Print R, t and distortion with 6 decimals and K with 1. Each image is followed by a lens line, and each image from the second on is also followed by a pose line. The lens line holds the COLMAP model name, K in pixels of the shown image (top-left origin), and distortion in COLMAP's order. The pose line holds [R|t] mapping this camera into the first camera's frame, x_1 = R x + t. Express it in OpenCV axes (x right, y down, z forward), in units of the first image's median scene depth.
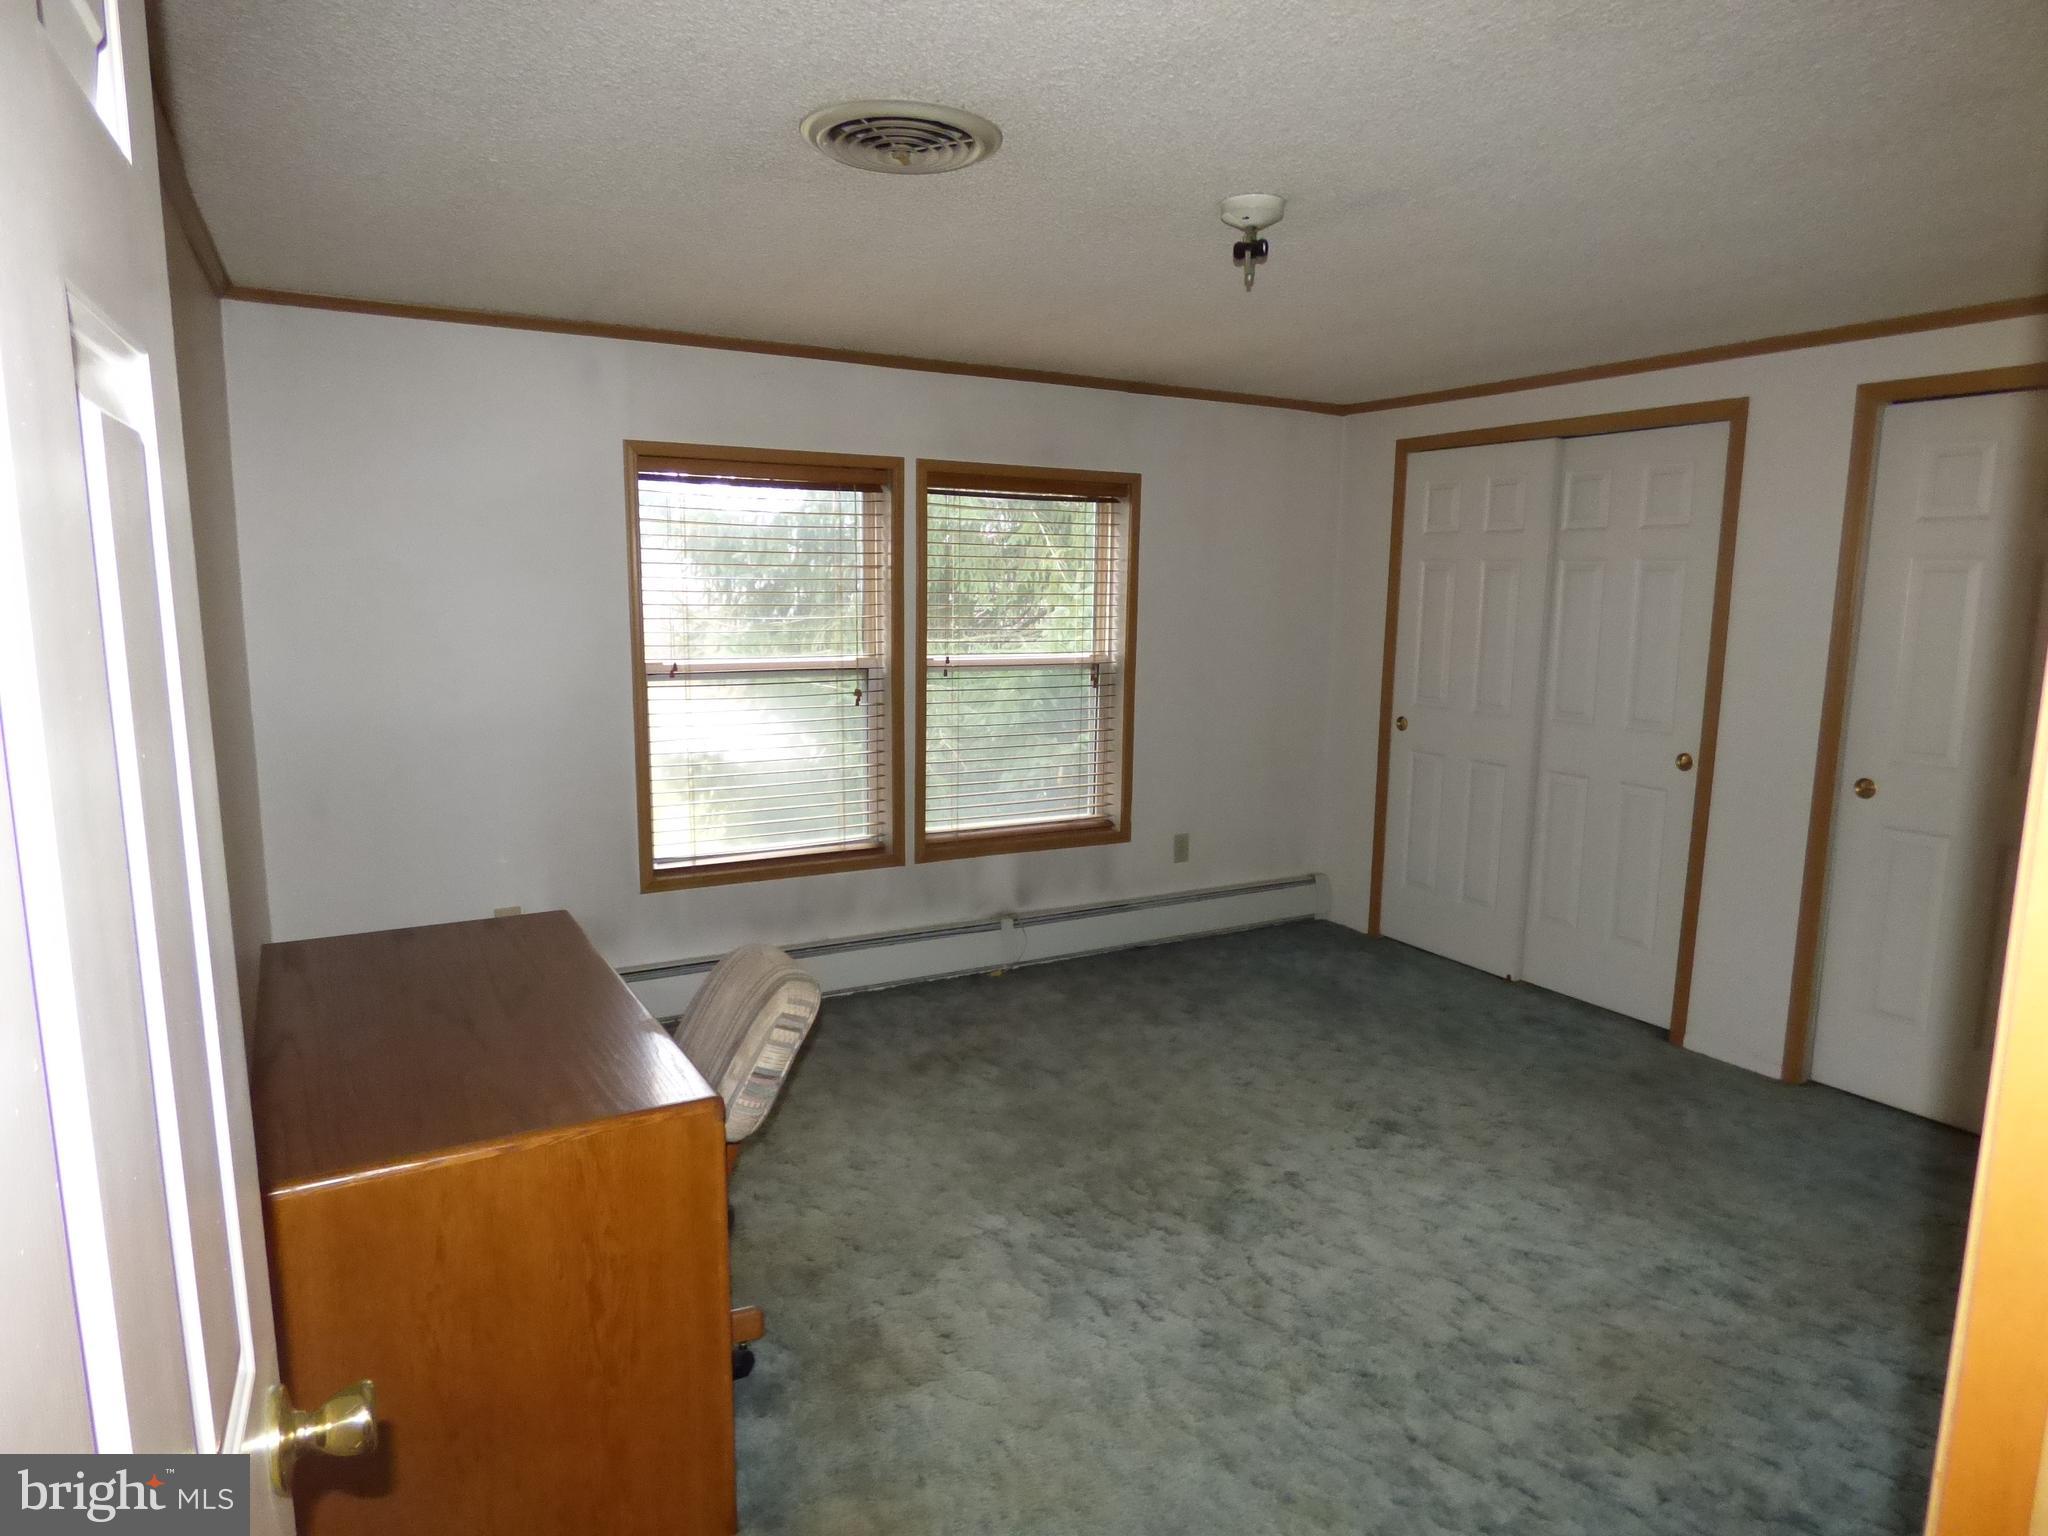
lens RADIAL K [[1223.0, 0, 1017.5], [0, 1223.0, 765.2], [0, 0, 1]] dist [-0.007859, -0.003107]
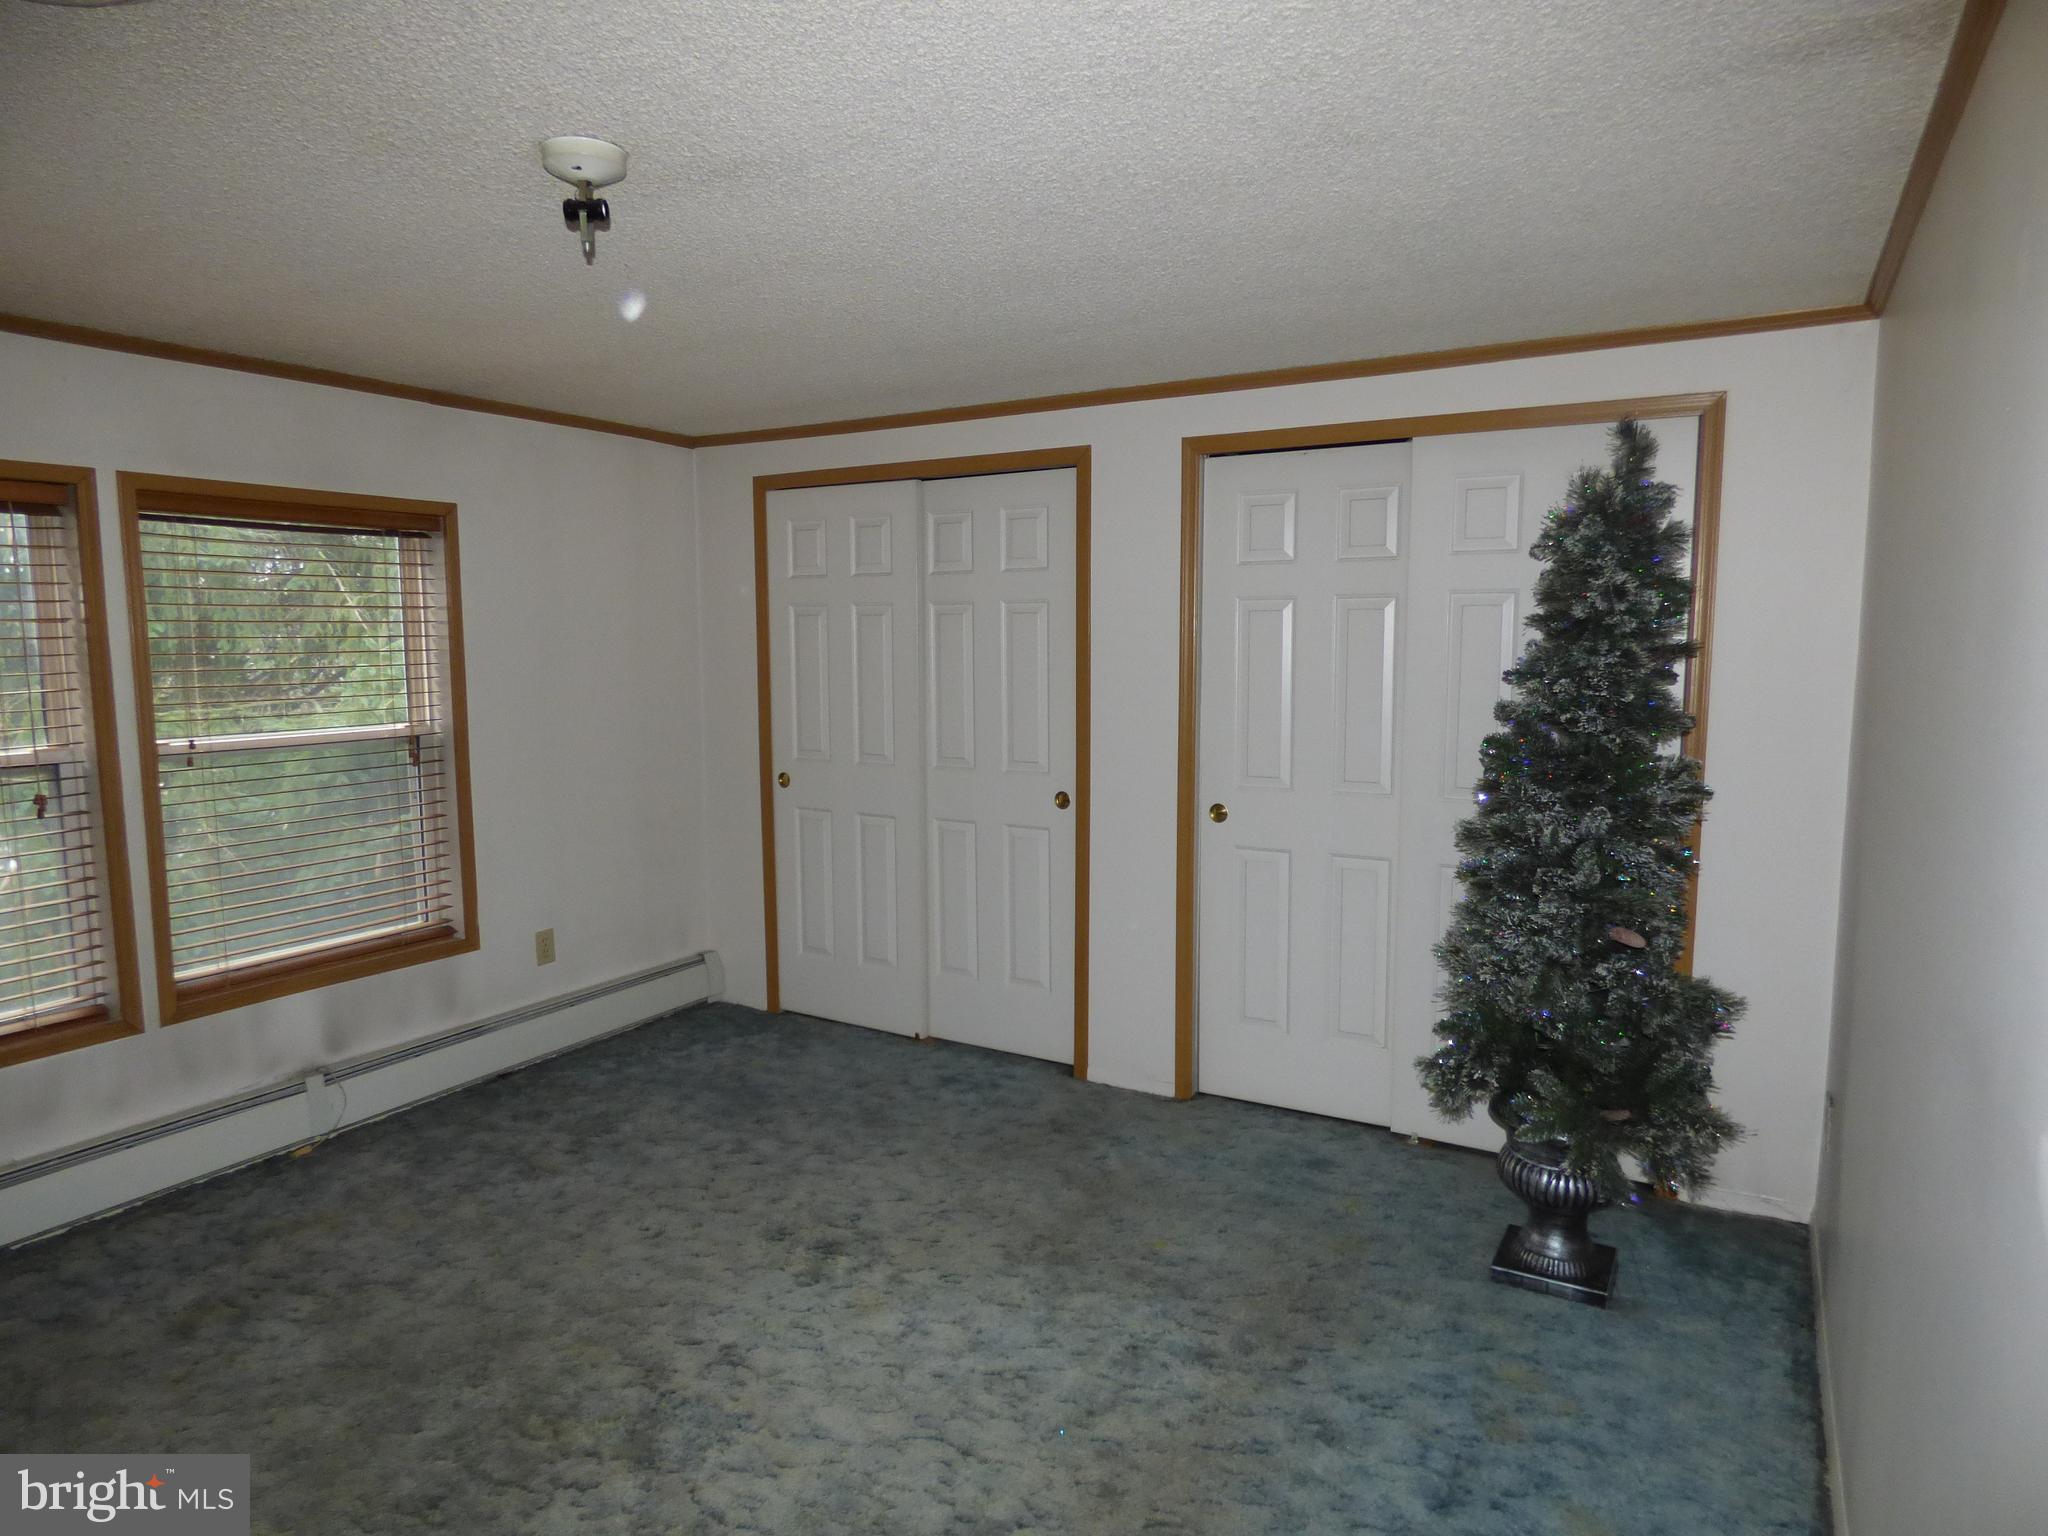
lens RADIAL K [[1223.0, 0, 1017.5], [0, 1223.0, 765.2], [0, 0, 1]] dist [-0.007859, -0.003107]
pose [[0.866650, -0.071111, 0.493824, 0.012010], [0.089451, 0.995899, -0.013573, -0.020887], [-0.490833, 0.055936, 0.869456, 0.128541]]
